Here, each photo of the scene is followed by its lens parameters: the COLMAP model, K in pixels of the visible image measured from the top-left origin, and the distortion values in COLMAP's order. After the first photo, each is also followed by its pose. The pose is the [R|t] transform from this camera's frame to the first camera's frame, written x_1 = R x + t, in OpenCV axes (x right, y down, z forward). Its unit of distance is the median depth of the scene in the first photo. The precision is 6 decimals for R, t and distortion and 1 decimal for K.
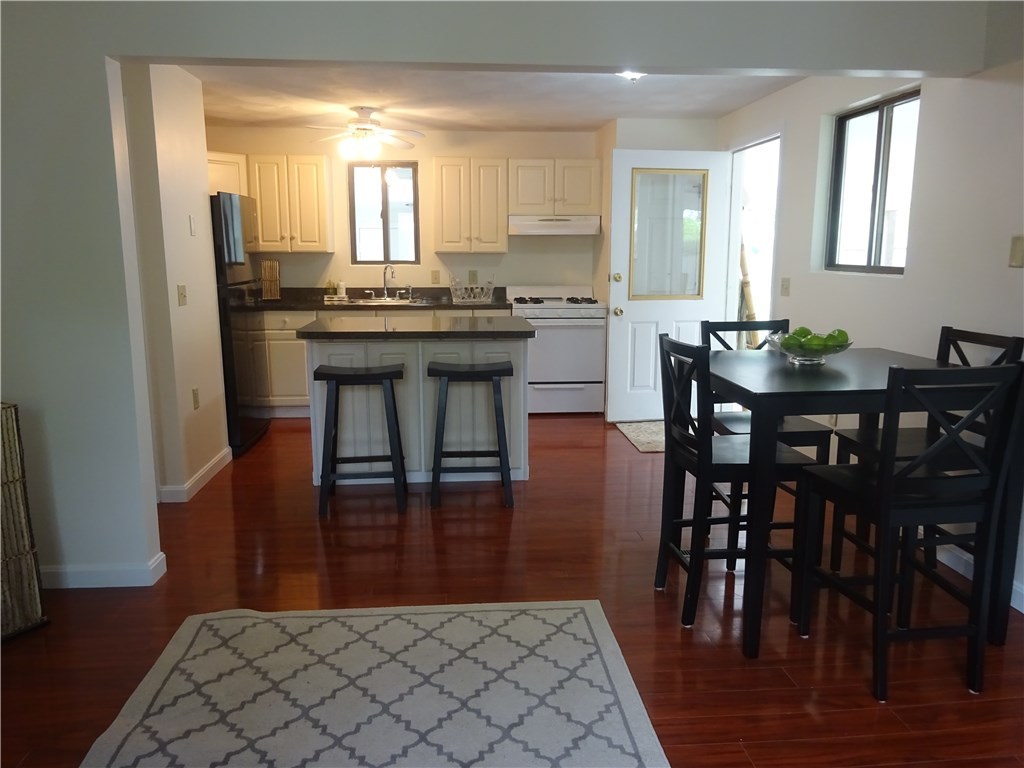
lens RADIAL K [[747.9, 0, 516.9], [0, 747.9, 384.5], [0, 0, 1]] dist [0.012721, -0.012546]
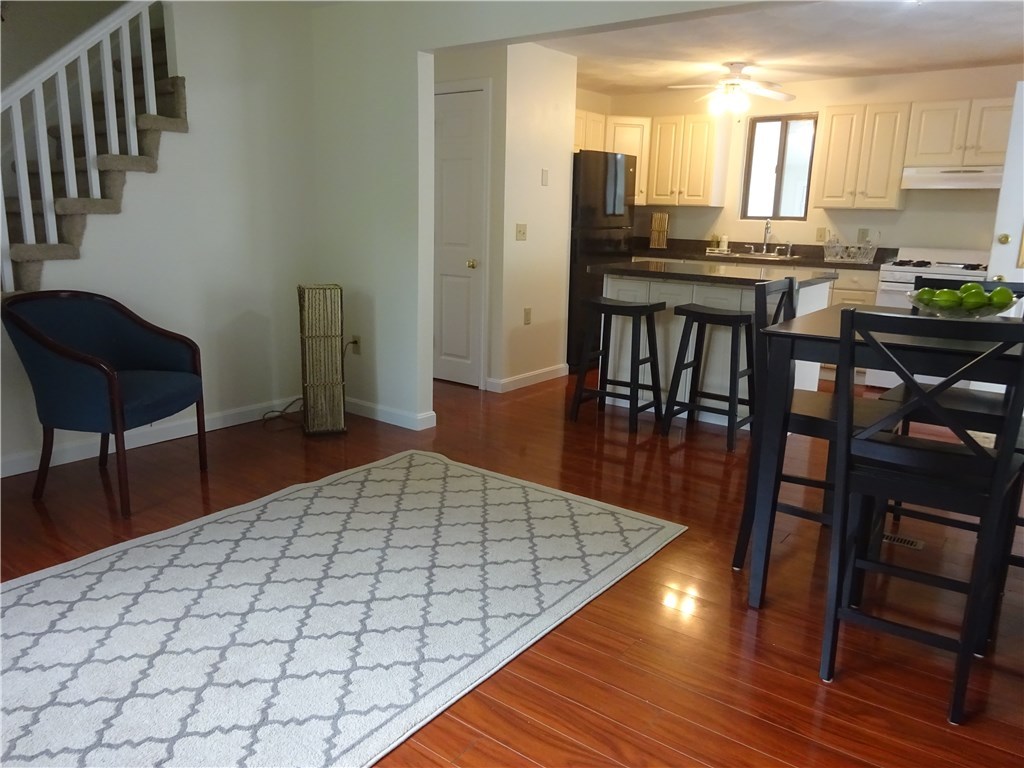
lens RADIAL K [[747.9, 0, 514.1], [0, 747.9, 382.8], [0, 0, 1]] dist [0.012721, -0.012546]
pose [[0.750213, 0.164286, -0.640461, 0.262211], [-0.139351, 0.986169, 0.089733, 0.013454], [0.646344, 0.021930, 0.762731, 0.019396]]
